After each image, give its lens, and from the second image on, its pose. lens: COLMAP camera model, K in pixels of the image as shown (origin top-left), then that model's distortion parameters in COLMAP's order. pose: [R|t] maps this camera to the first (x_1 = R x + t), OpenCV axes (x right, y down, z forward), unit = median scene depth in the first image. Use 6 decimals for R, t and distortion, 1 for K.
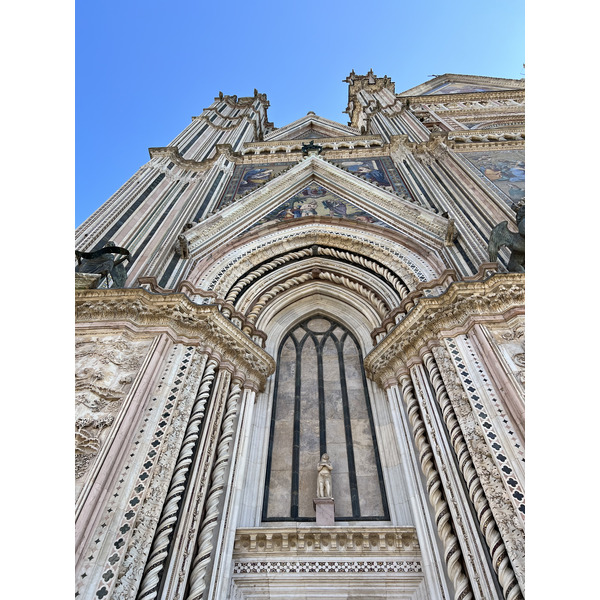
lens RADIAL K [[456.2, 0, 303.4], [0, 456.2, 296.4], [0, 0, 1]] dist [0.054929, -0.064606]
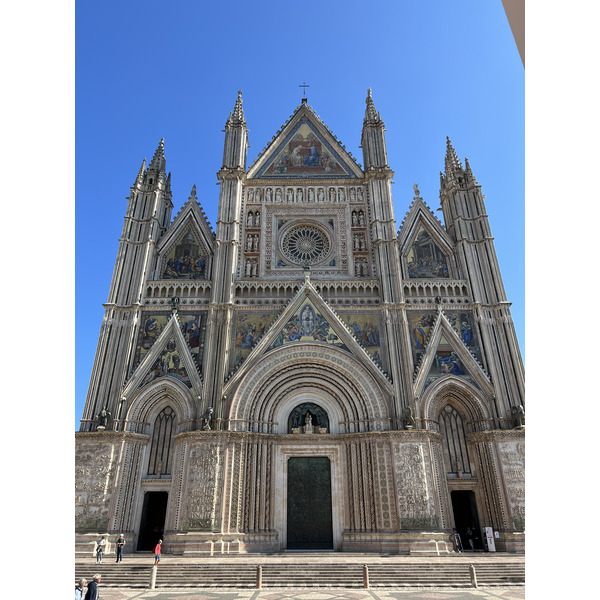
lens RADIAL K [[456.2, 0, 300.7], [0, 456.2, 304.2], [0, 0, 1]] dist [0.054929, -0.064606]
pose [[0.998622, 0.008057, 0.051863, 0.731389], [-0.033456, 0.859091, 0.510727, -2.097259], [-0.040440, -0.511759, 0.858177, -1.381254]]
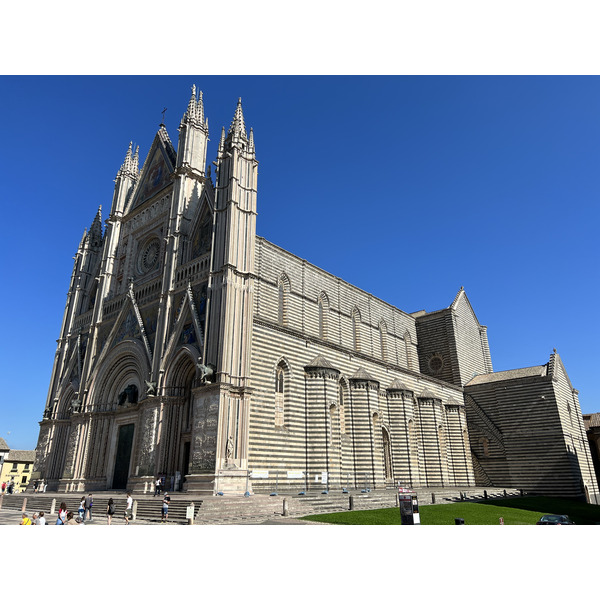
lens RADIAL K [[456.2, 0, 298.7], [0, 456.2, 298.3], [0, 0, 1]] dist [0.054929, -0.064606]
pose [[0.785582, -0.247483, -0.567110, 4.478032], [0.533835, 0.734505, 0.418954, -1.477975], [0.312861, -0.631866, 0.709129, -1.058385]]
